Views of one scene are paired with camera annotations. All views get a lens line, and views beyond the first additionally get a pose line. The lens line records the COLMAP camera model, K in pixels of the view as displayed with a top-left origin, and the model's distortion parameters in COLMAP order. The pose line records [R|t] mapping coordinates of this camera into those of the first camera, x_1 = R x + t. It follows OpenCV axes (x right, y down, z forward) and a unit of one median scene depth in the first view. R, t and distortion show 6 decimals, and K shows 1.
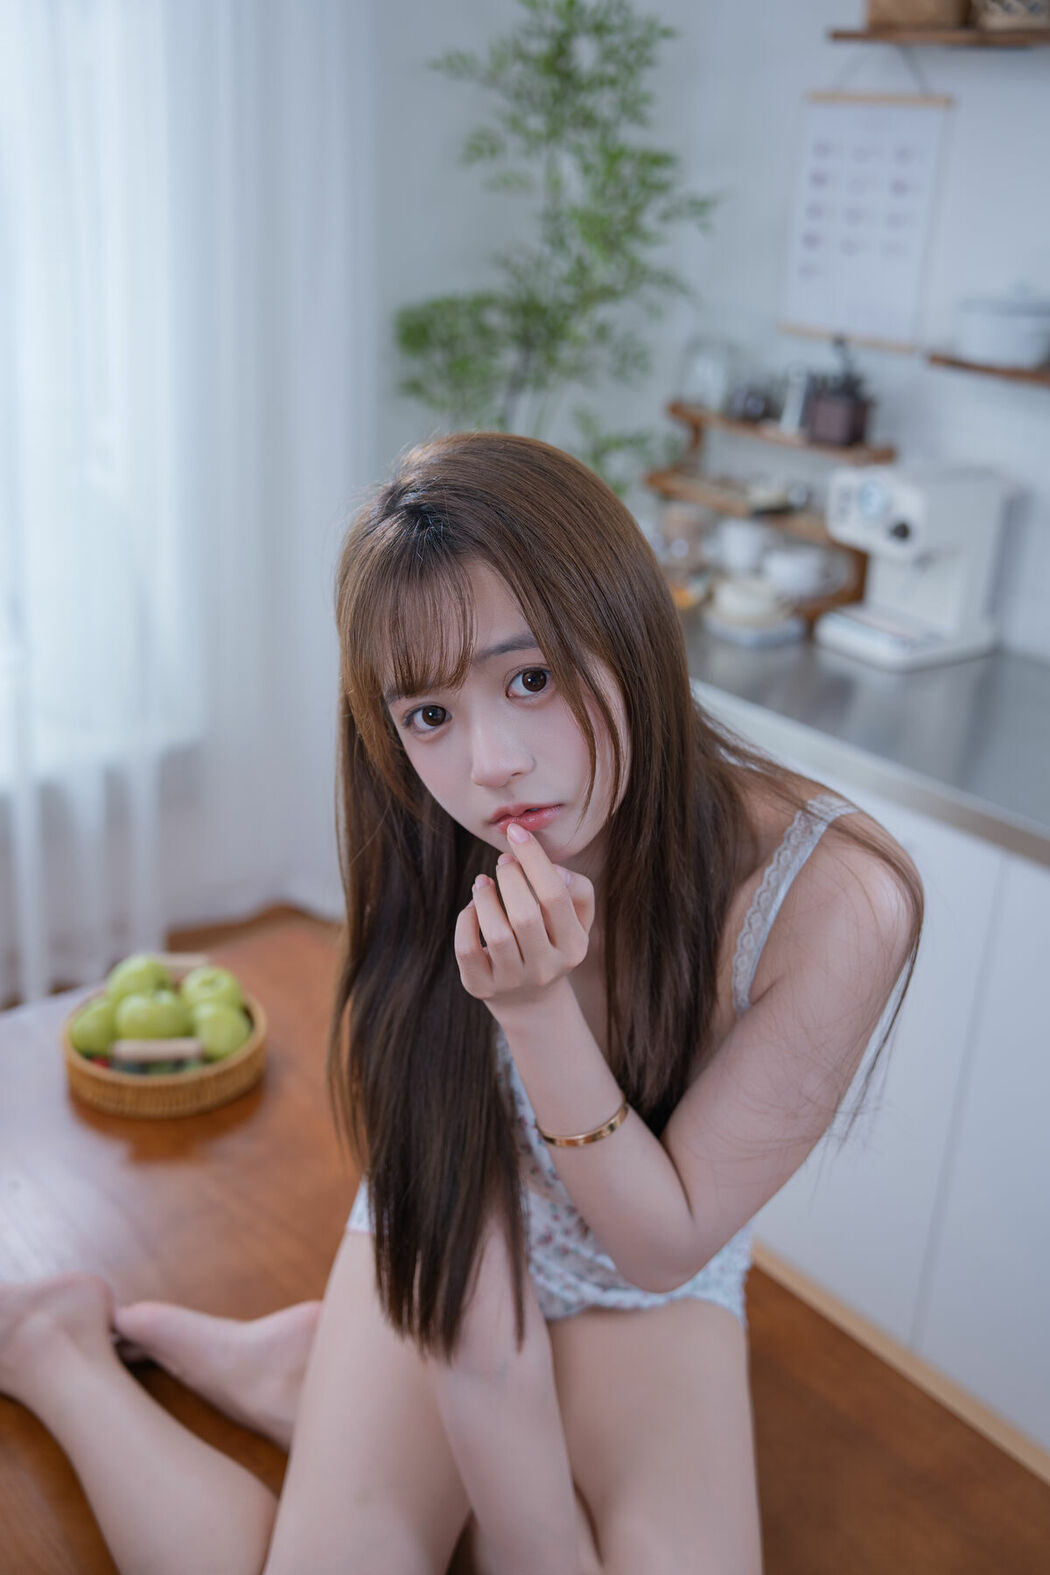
lens RADIAL K [[1662.3, 0, 525.0], [0, 1662.3, 787.5], [0, 0, 1]] dist [-0.101943, 0.312682]
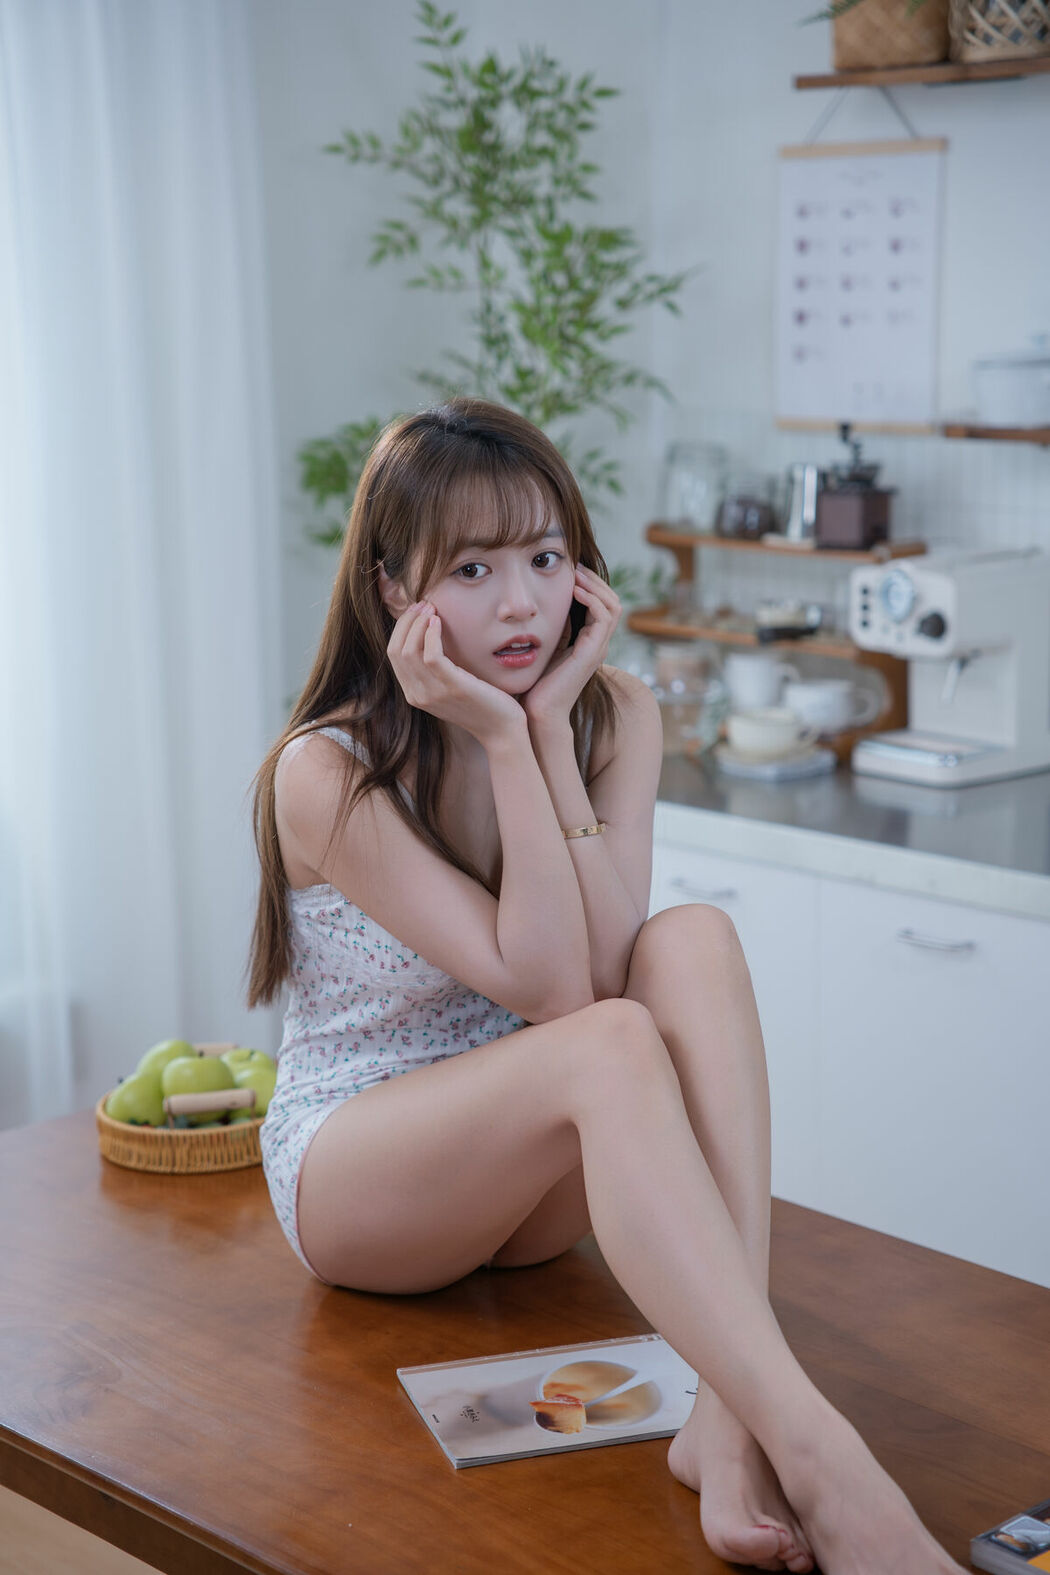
lens RADIAL K [[3116.0, 0, 525.0], [0, 3116.0, 787.5], [0, 0, 1]] dist [0.502746, -0.045158]
pose [[0.995633, -0.078328, 0.050788, -0.066403], [0.087231, 0.974381, -0.207299, 0.222451], [-0.033250, 0.210824, 0.976958, -0.516353]]
